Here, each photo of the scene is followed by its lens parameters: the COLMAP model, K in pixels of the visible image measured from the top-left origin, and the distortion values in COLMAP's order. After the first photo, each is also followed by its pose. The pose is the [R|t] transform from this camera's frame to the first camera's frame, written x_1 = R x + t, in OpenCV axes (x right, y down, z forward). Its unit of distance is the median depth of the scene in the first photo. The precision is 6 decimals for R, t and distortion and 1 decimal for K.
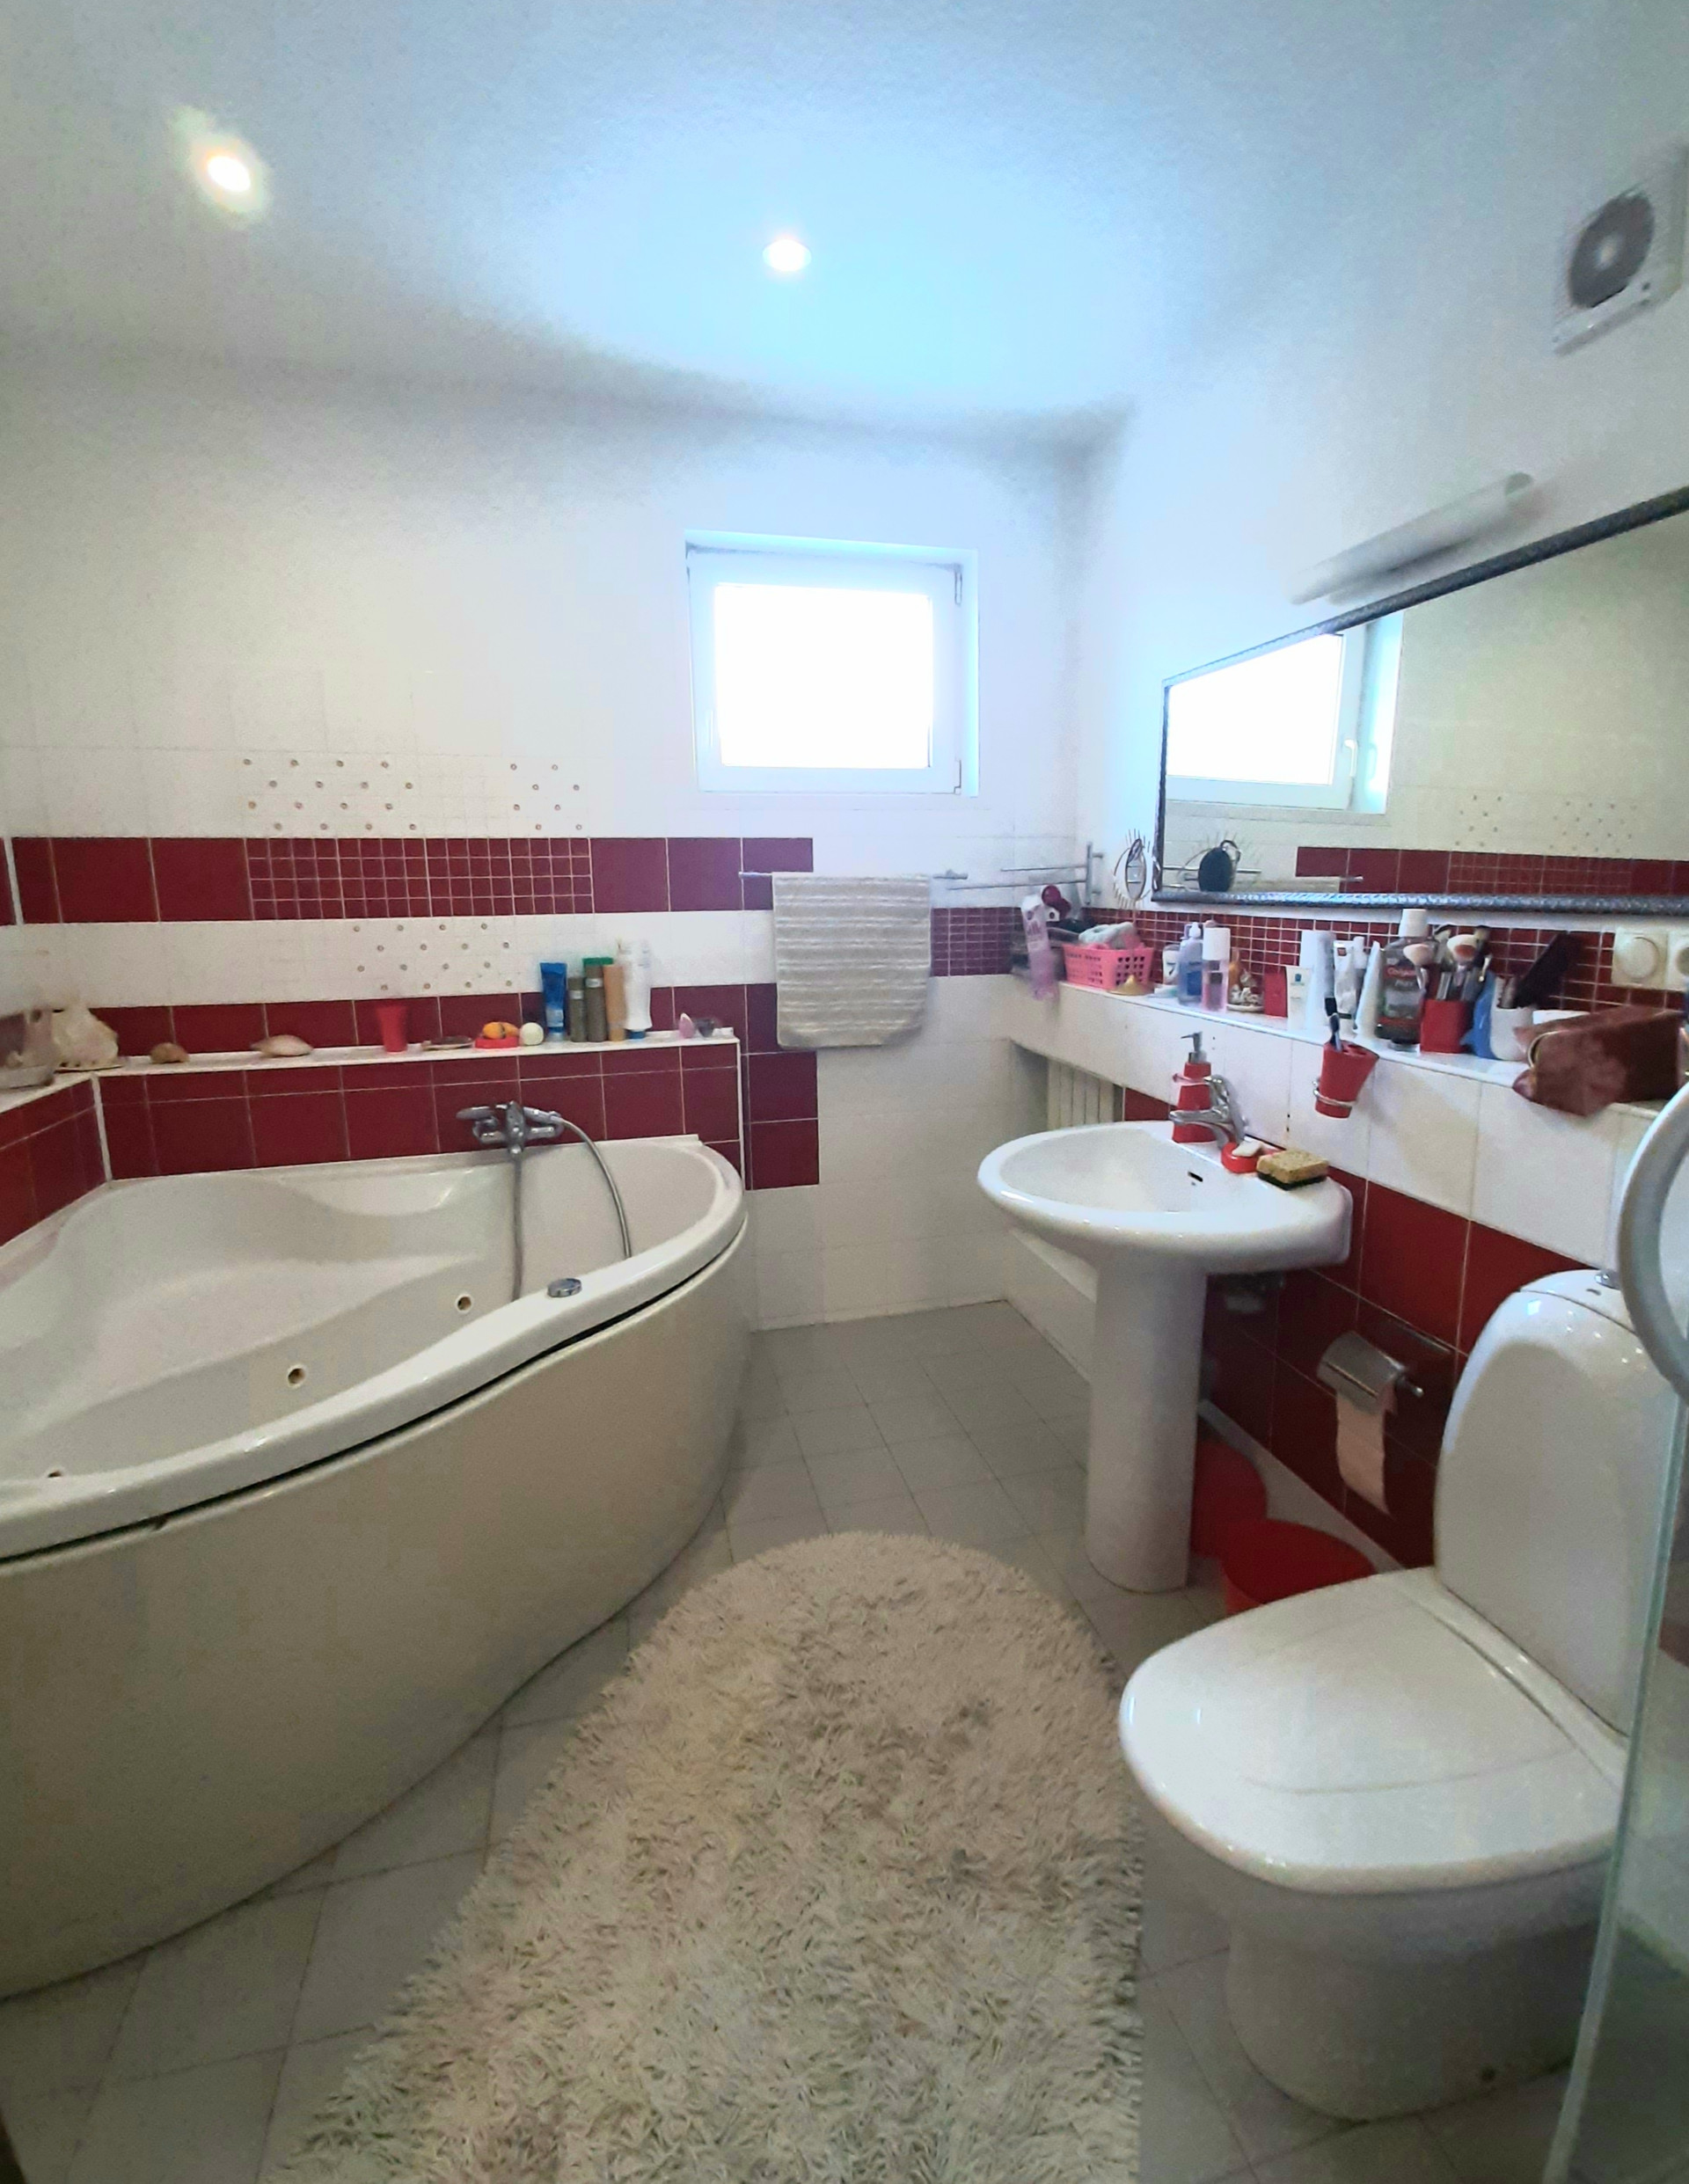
lens RADIAL K [[992.1, 0, 878.4], [0, 992.1, 1052.1], [0, 0, 1]] dist [-0.002631, -0.000499]
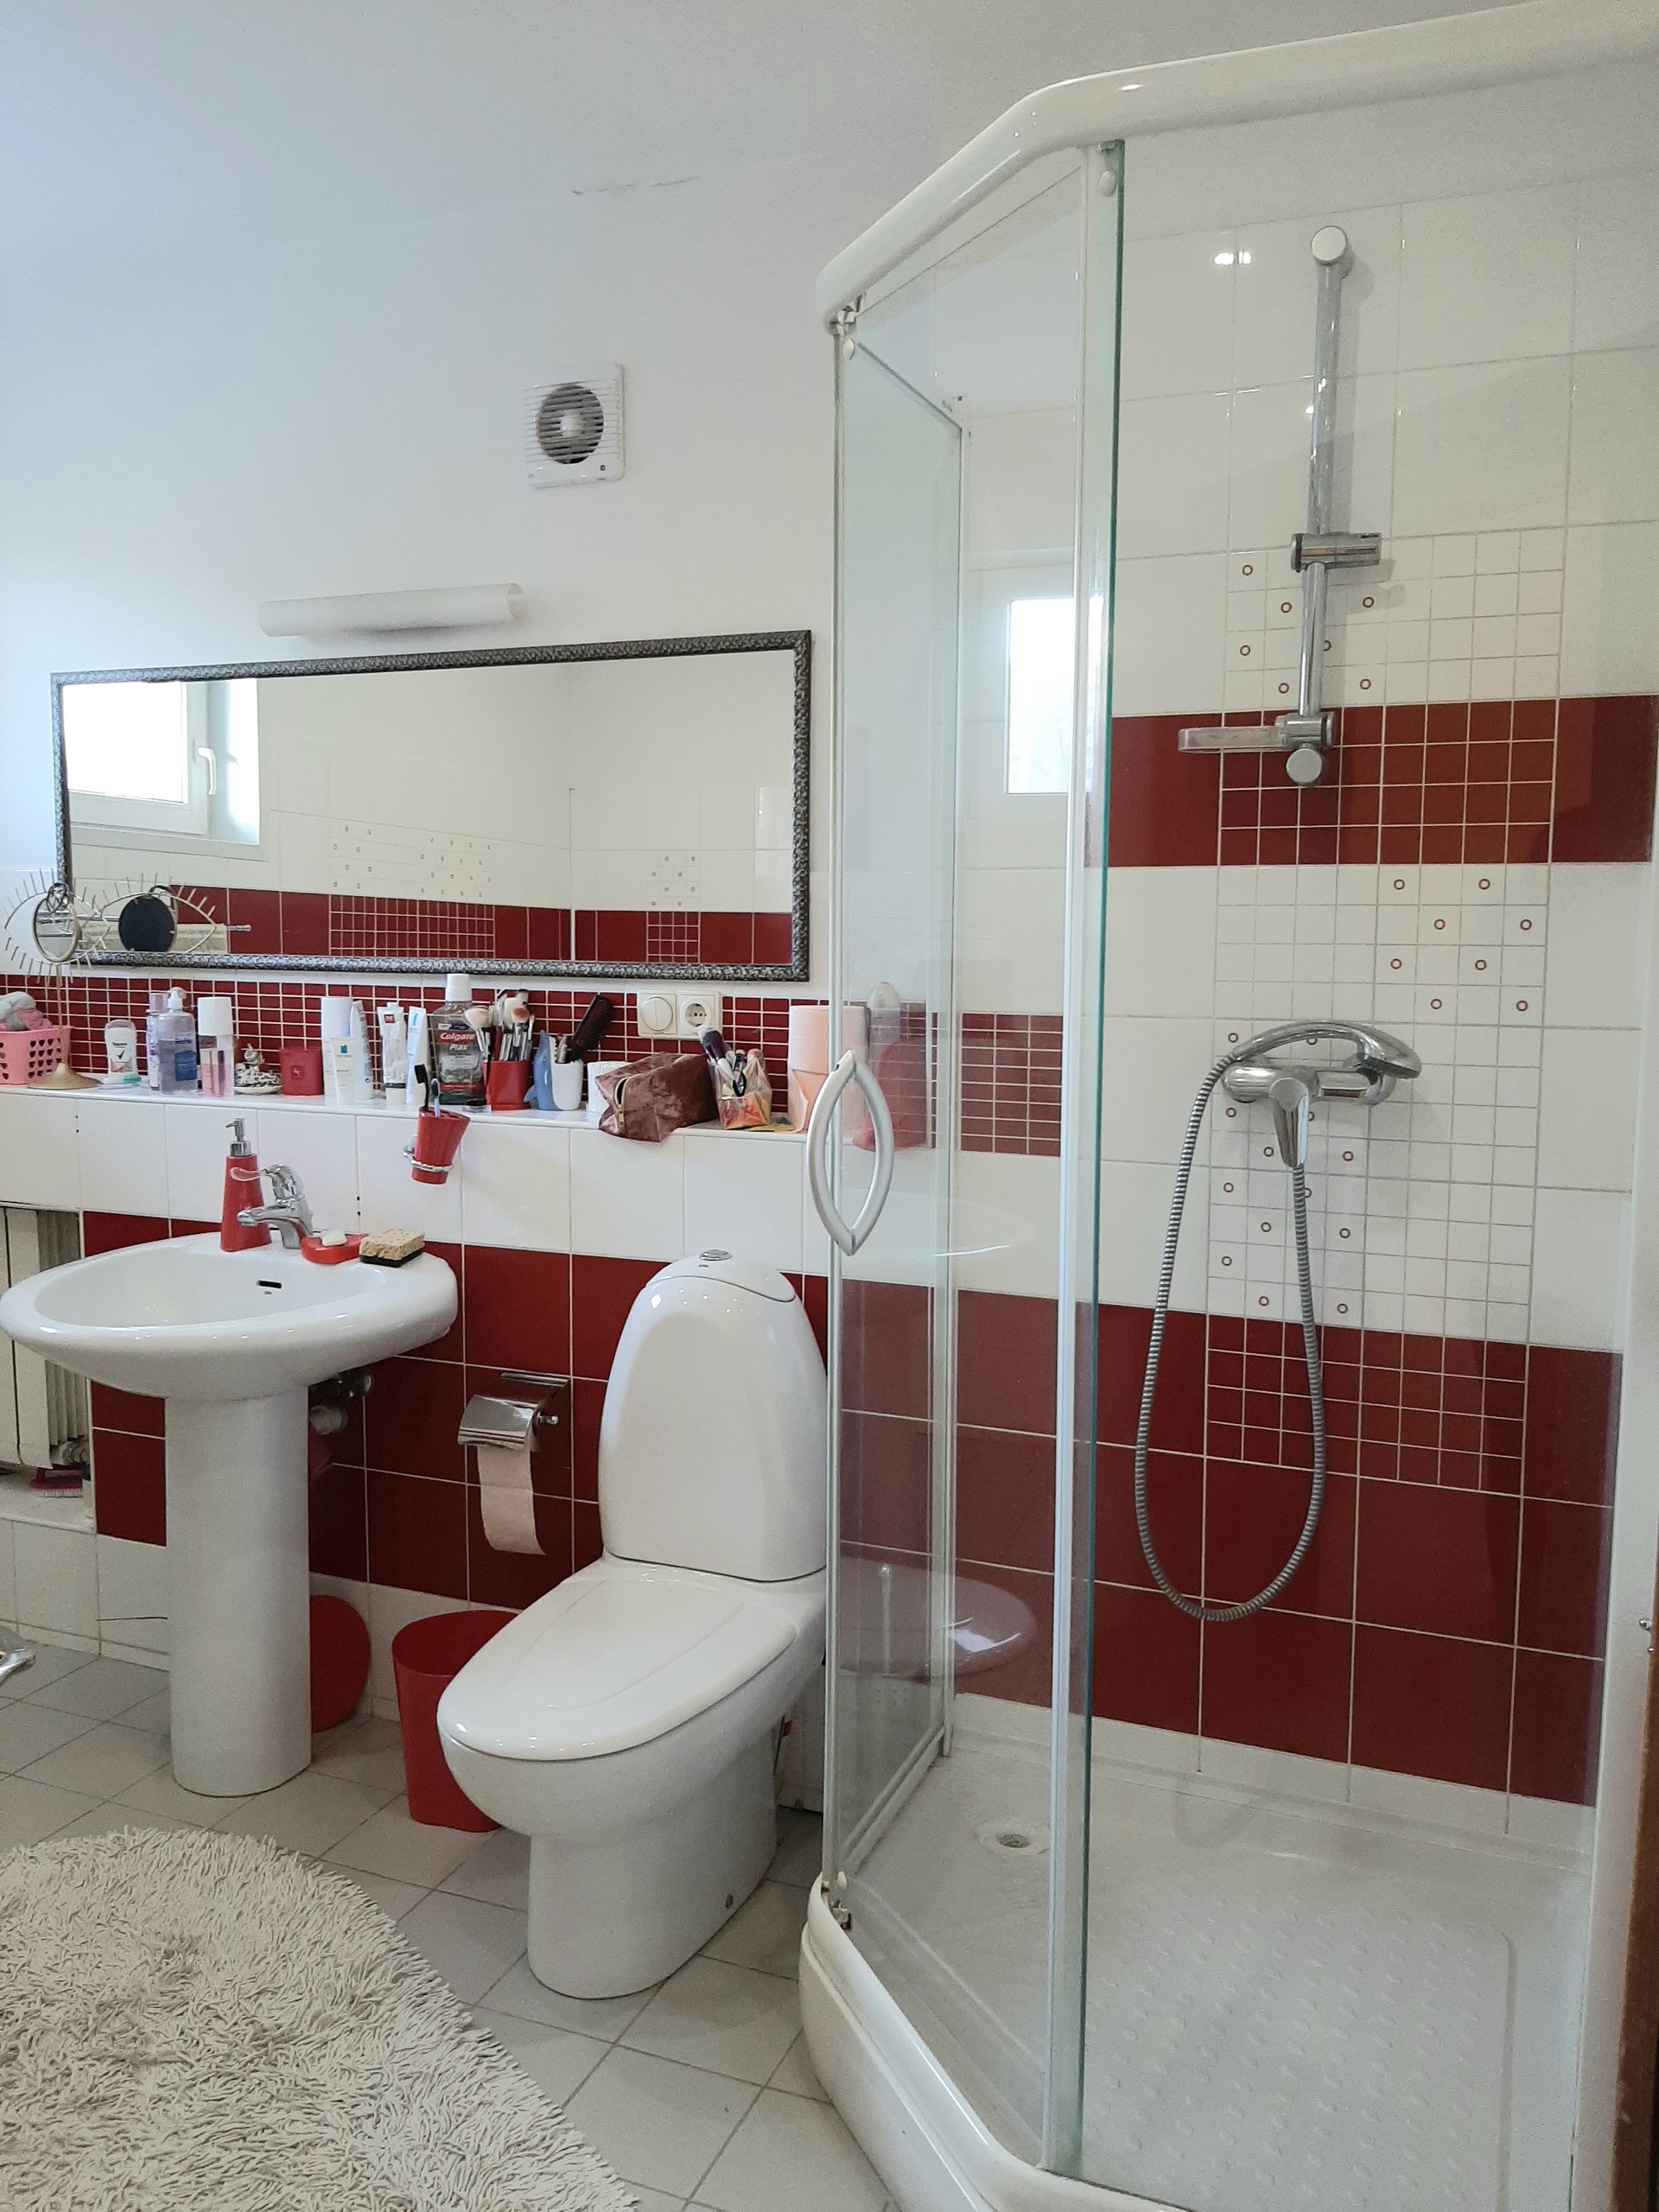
lens RADIAL K [[1706.0, 0, 831.6], [0, 1706.0, 1104.5], [0, 0, 1]] dist [-0.001757, -0.001236]
pose [[0.607258, -0.078061, 0.790661, -0.637474], [0.120702, 0.992675, 0.005302, 0.025070], [-0.785283, 0.092215, 0.612232, -0.361634]]
